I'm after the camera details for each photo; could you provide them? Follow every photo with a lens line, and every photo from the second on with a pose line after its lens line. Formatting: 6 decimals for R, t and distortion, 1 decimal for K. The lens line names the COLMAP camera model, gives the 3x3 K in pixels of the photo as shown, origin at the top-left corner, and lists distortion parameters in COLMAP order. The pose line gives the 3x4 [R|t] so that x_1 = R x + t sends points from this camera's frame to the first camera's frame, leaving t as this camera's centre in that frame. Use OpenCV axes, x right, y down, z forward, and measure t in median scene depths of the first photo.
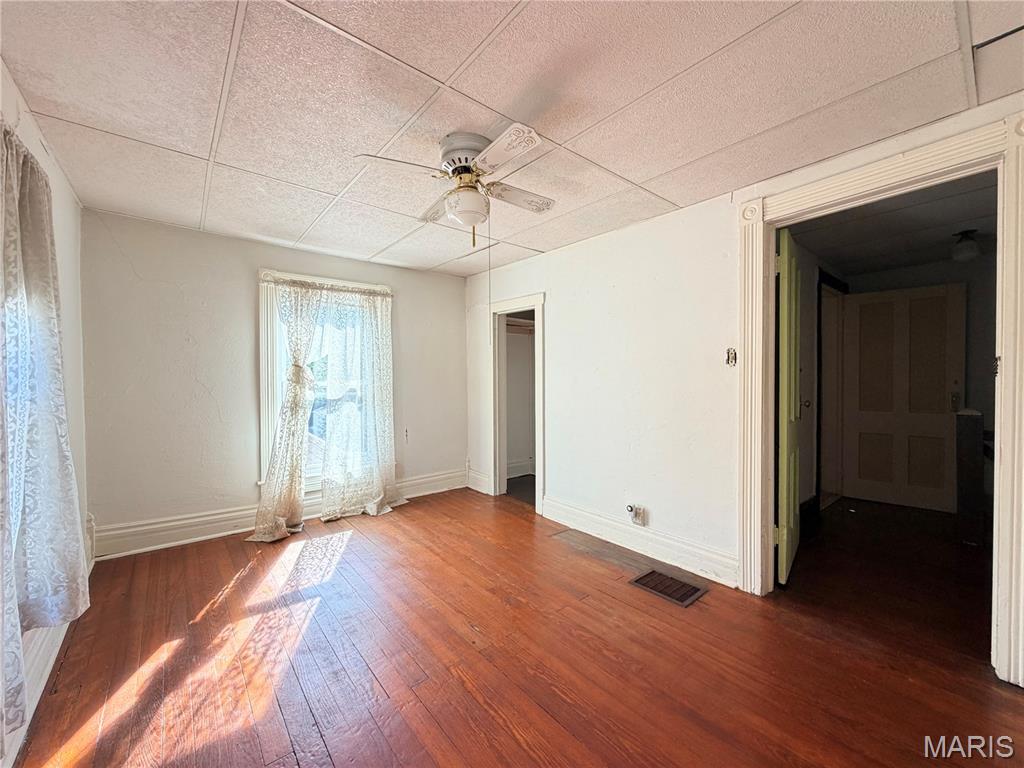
lens RADIAL K [[408.4, 0, 514.3], [0, 408.4, 385.2], [0, 0, 1]] dist [0.006539, -0.000941]
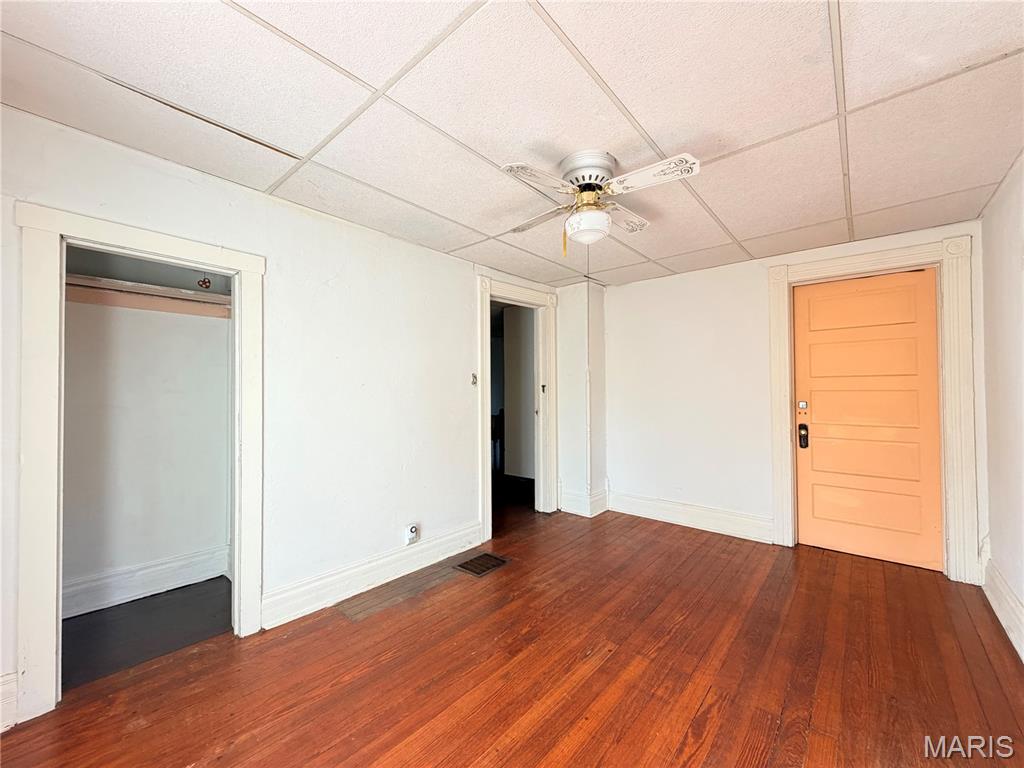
lens RADIAL K [[408.4, 0, 506.4], [0, 408.4, 383.3], [0, 0, 1]] dist [0.006539, -0.000941]
pose [[-0.150059, 0.020530, 0.988464, -0.837741], [0.023185, 0.999583, -0.017241, -0.028351], [-0.988405, 0.020330, -0.150472, 1.068211]]
